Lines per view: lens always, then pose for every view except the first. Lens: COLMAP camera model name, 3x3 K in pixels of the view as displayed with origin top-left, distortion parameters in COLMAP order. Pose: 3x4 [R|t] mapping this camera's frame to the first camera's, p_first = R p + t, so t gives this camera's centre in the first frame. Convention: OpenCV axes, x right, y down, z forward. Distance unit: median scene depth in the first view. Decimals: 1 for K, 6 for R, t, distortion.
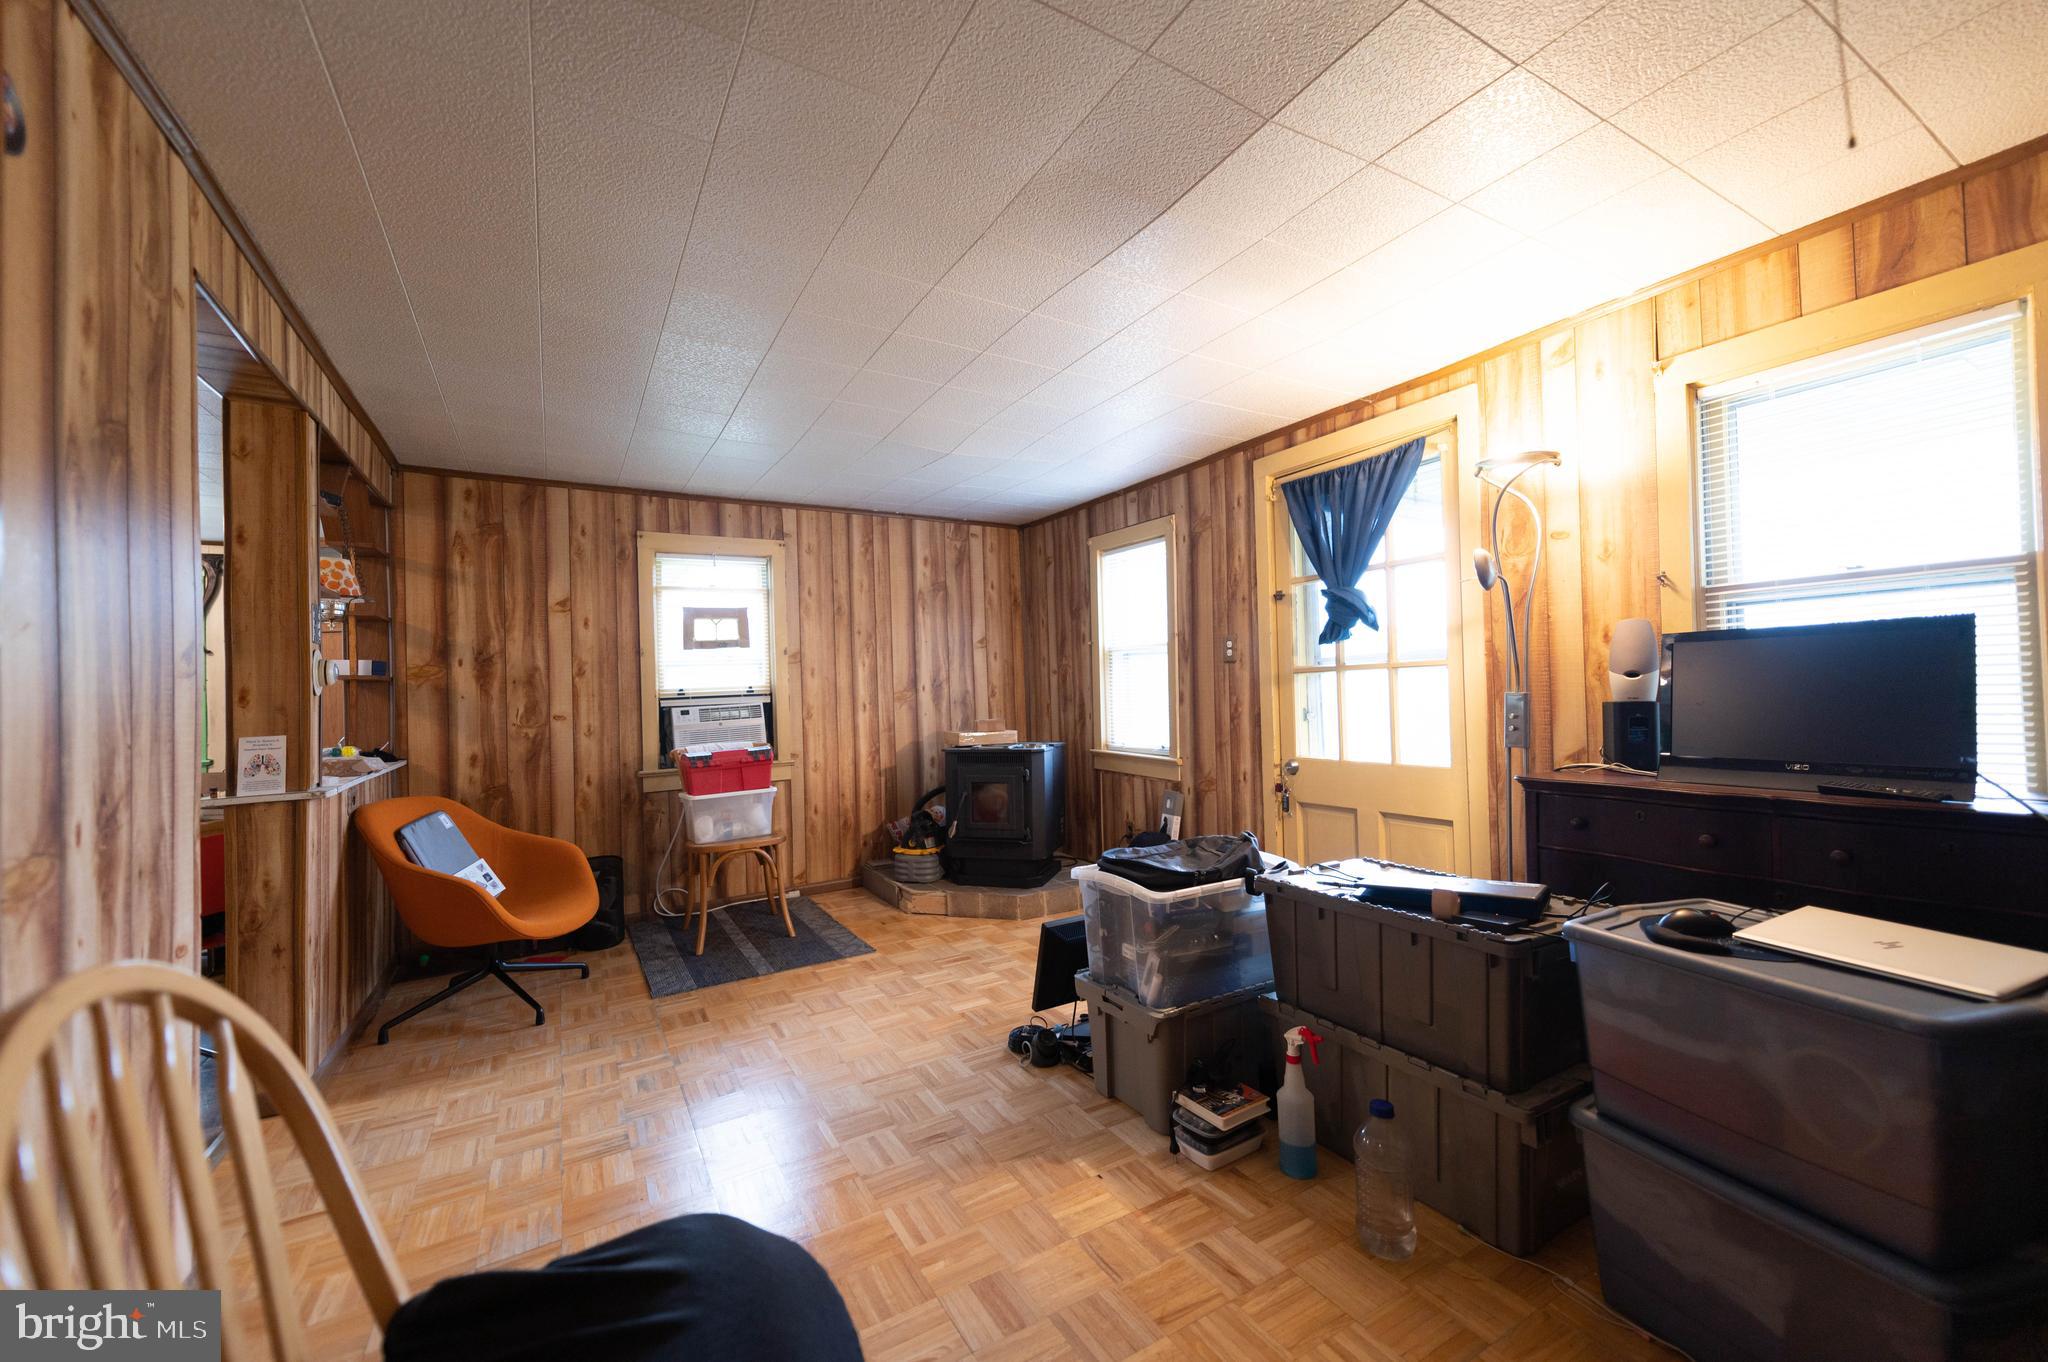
lens RADIAL K [[802.8, 0, 1037.9], [0, 802.8, 682.0], [0, 0, 1]] dist [0.011649, -0.002851]
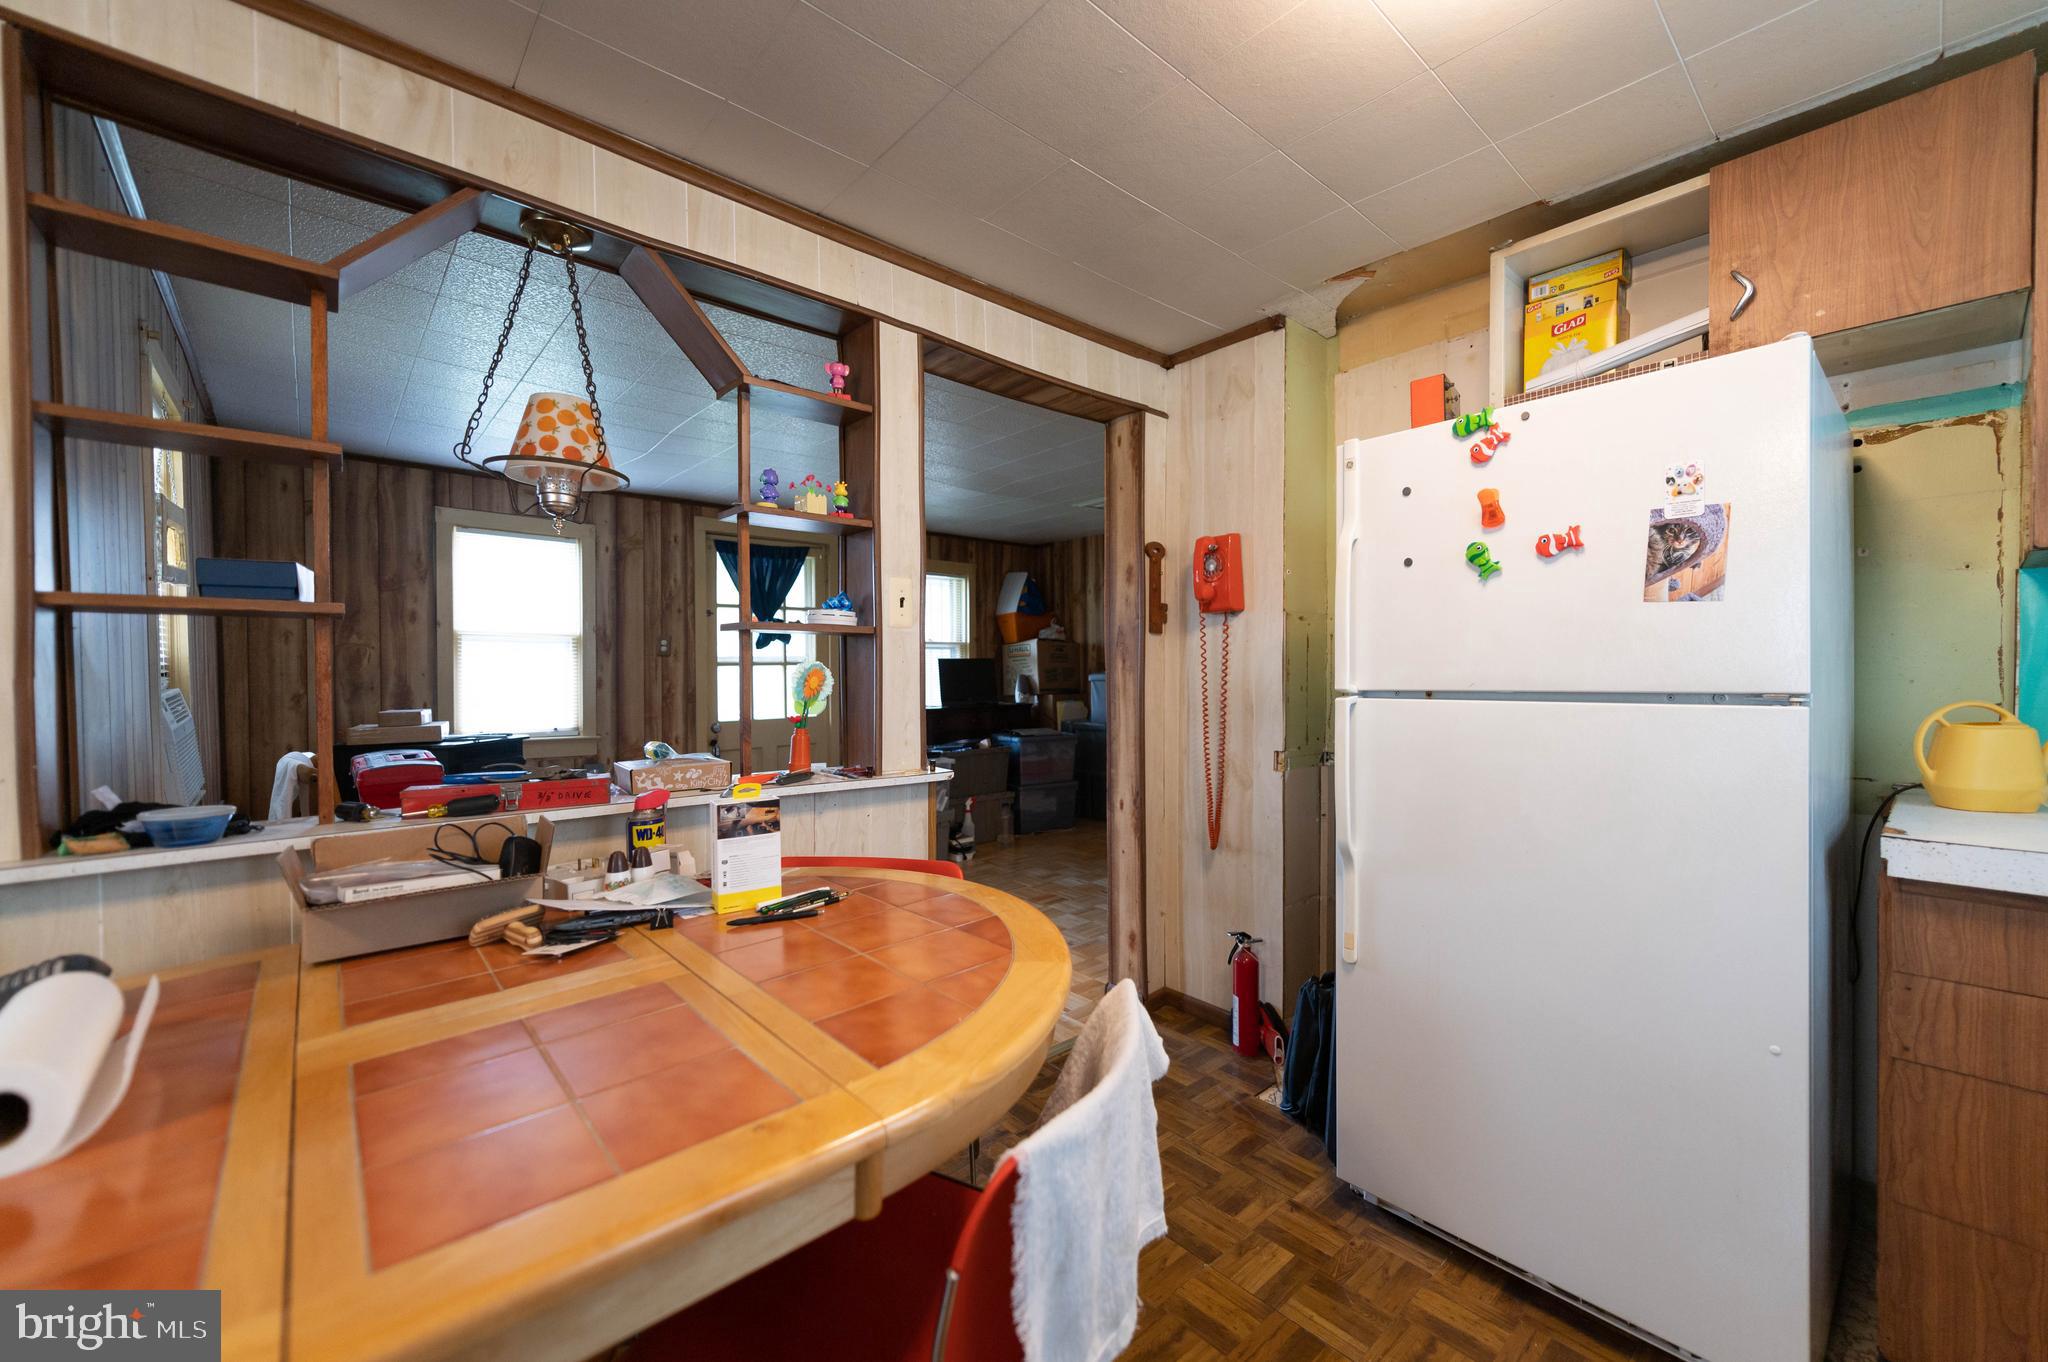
lens RADIAL K [[802.8, 0, 1043.0], [0, 802.8, 678.7], [0, 0, 1]] dist [0.011649, -0.002851]
pose [[-0.194778, 0.012921, 0.980762, -1.203351], [-0.001611, 0.999908, -0.013494, 0.030315], [-0.980846, -0.004209, -0.194739, 0.649525]]
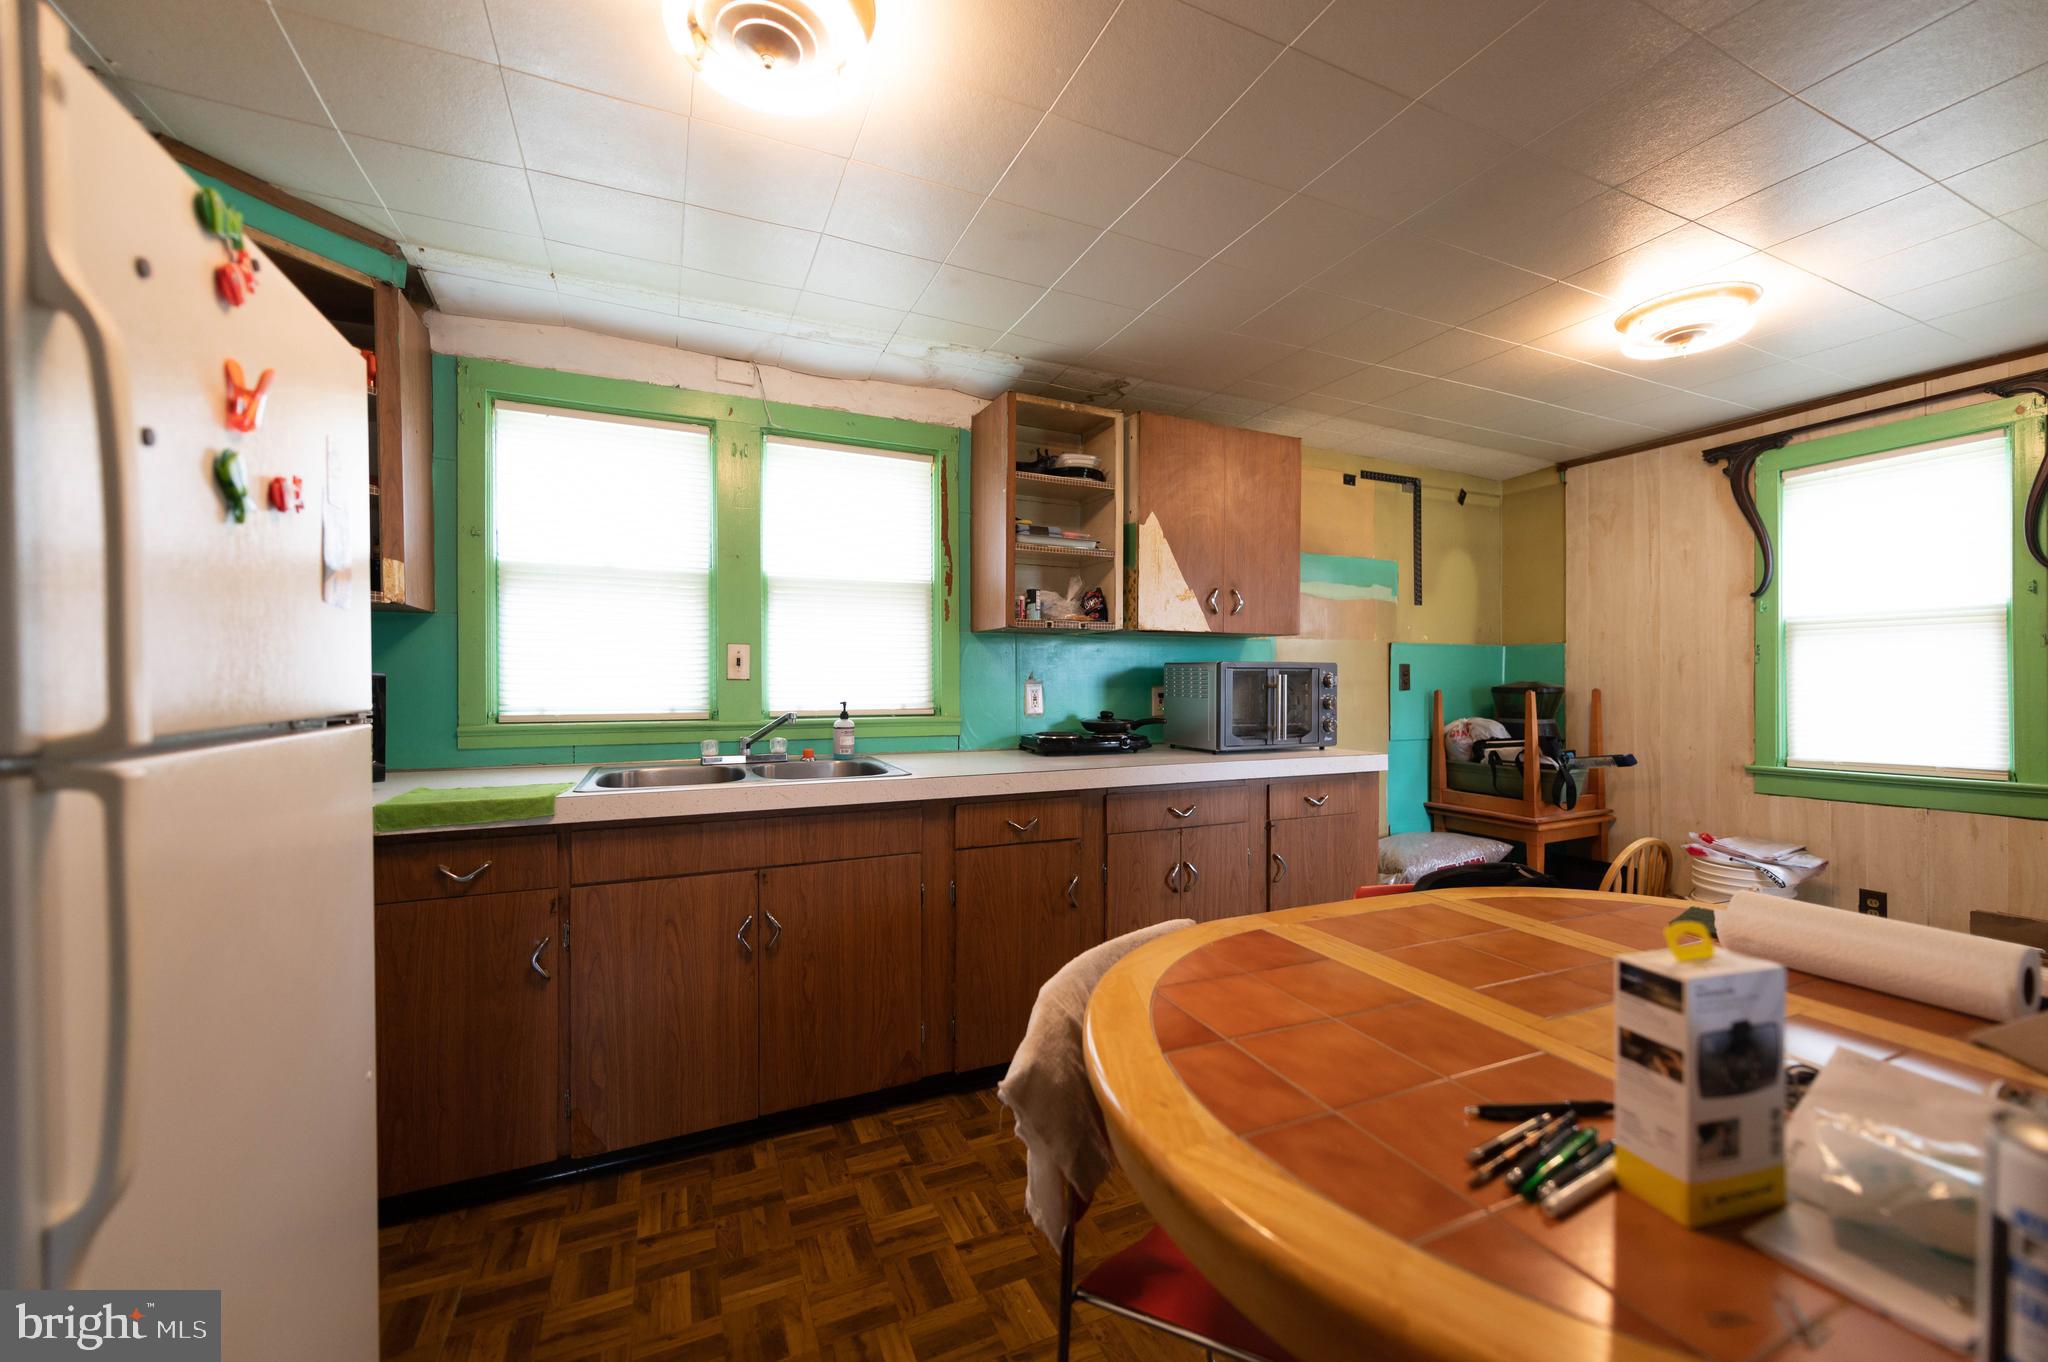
lens RADIAL K [[802.8, 0, 1039.5], [0, 802.8, 683.3], [0, 0, 1]] dist [0.011649, -0.002851]
pose [[-0.096057, 0.026736, -0.995017, -0.650243], [0.014699, 0.999568, 0.025439, 0.015612], [0.995267, -0.012182, -0.096408, 0.592246]]
